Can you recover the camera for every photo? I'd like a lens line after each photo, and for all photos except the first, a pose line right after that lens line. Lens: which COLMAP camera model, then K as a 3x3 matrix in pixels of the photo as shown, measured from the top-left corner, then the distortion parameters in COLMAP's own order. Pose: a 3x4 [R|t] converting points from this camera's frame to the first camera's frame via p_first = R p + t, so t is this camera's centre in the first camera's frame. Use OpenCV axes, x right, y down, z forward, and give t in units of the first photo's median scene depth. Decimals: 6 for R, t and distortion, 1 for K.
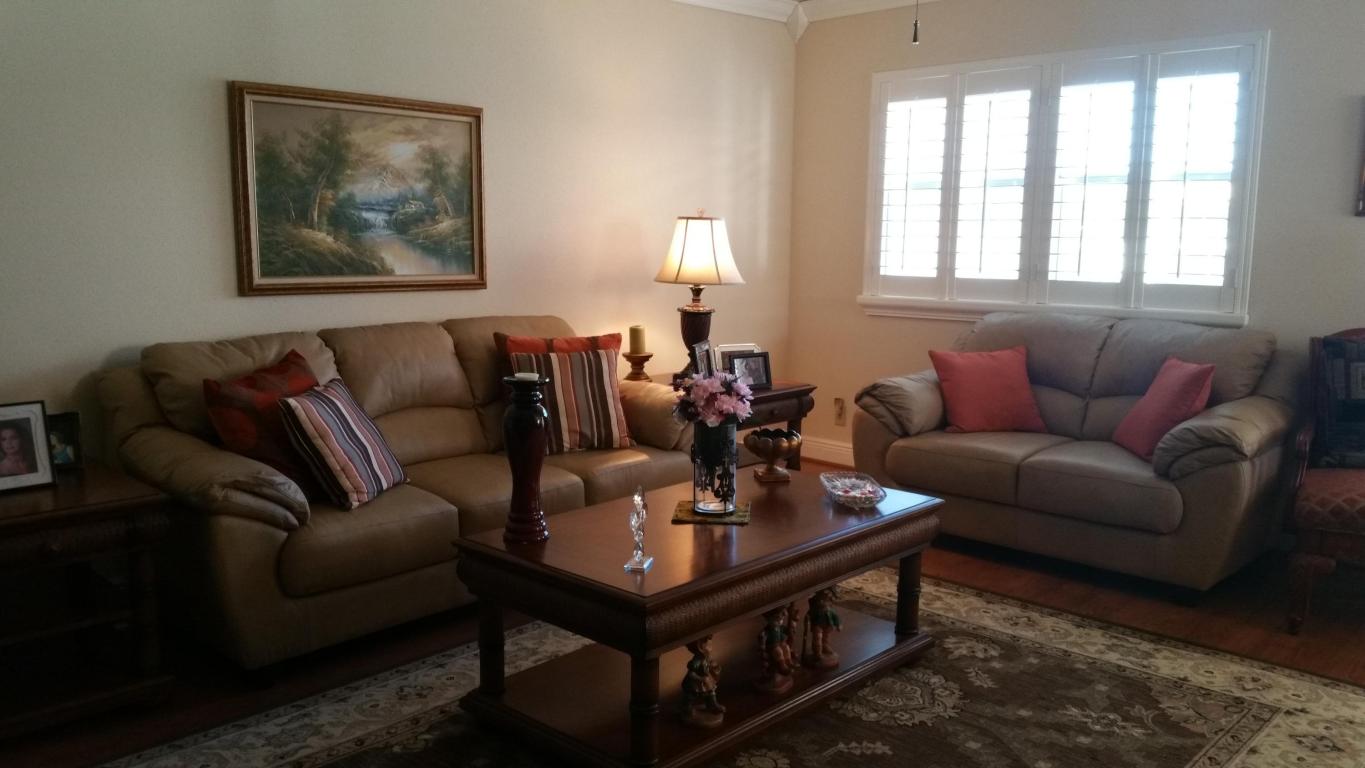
lens RADIAL K [[1091.1, 0, 677.7], [0, 1091.1, 383.5], [0, 0, 1]] dist [-0.032026, -0.009765]
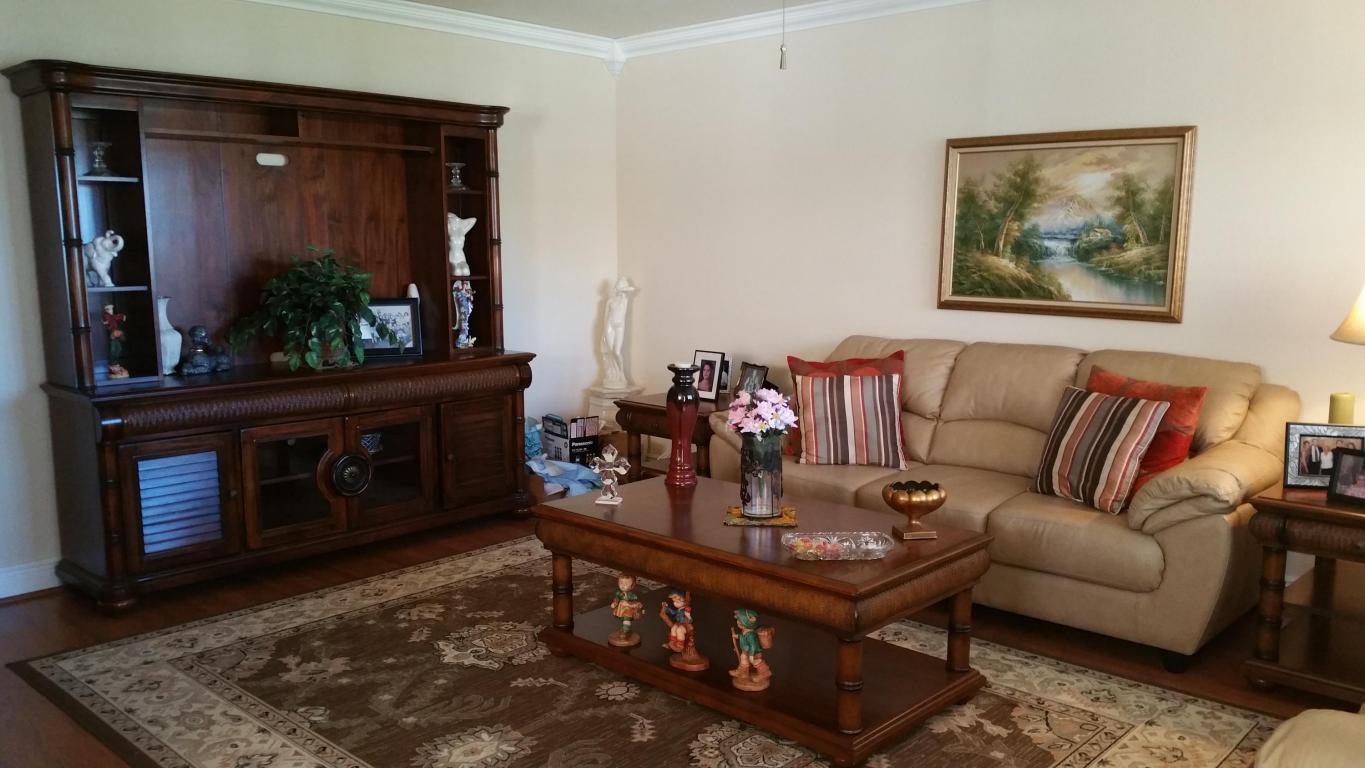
lens RADIAL K [[1091.1, 0, 674.6], [0, 1091.1, 388.5], [0, 0, 1]] dist [-0.032026, -0.009765]
pose [[0.006755, 0.130893, -0.991373, 0.801587], [-0.128283, 0.983318, 0.128955, -0.104472], [0.991715, 0.126305, 0.023434, 0.620877]]
